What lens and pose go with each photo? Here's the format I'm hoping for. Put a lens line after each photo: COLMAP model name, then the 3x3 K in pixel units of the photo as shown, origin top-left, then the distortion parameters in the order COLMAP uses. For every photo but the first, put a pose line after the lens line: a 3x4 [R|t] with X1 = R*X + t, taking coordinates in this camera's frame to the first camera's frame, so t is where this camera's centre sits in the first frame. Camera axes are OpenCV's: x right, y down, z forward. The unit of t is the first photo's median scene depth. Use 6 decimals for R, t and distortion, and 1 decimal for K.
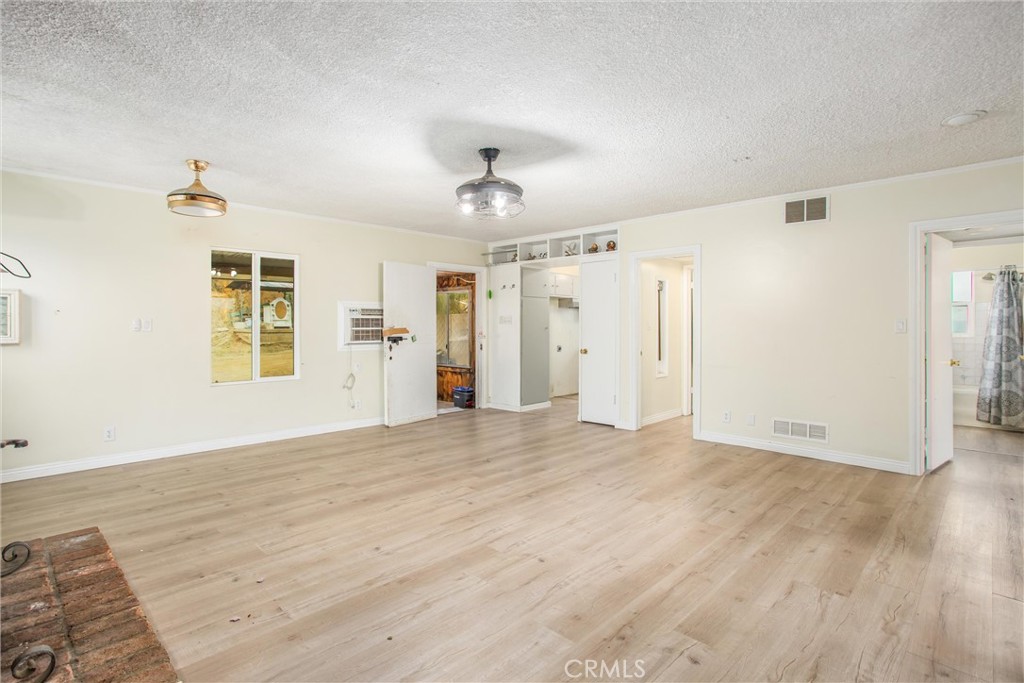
lens RADIAL K [[504.0, 0, 514.7], [0, 504.0, 325.4], [0, 0, 1]] dist [-0.043306, 0.014223]
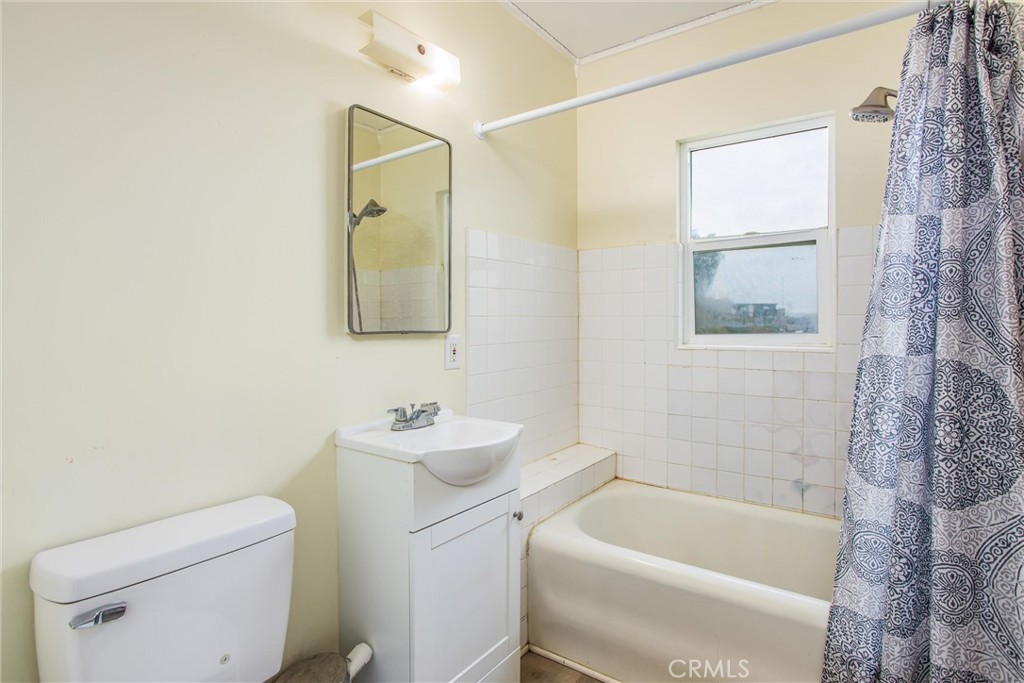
lens RADIAL K [[524.4, 0, 520.1], [0, 524.4, 337.0], [0, 0, 1]] dist [-0.006239, -0.001140]
pose [[0.990716, 0.000553, 0.135947, 0.817758], [-0.001938, 0.999947, 0.010062, 0.011257], [-0.135935, -0.010232, 0.990665, 0.829252]]
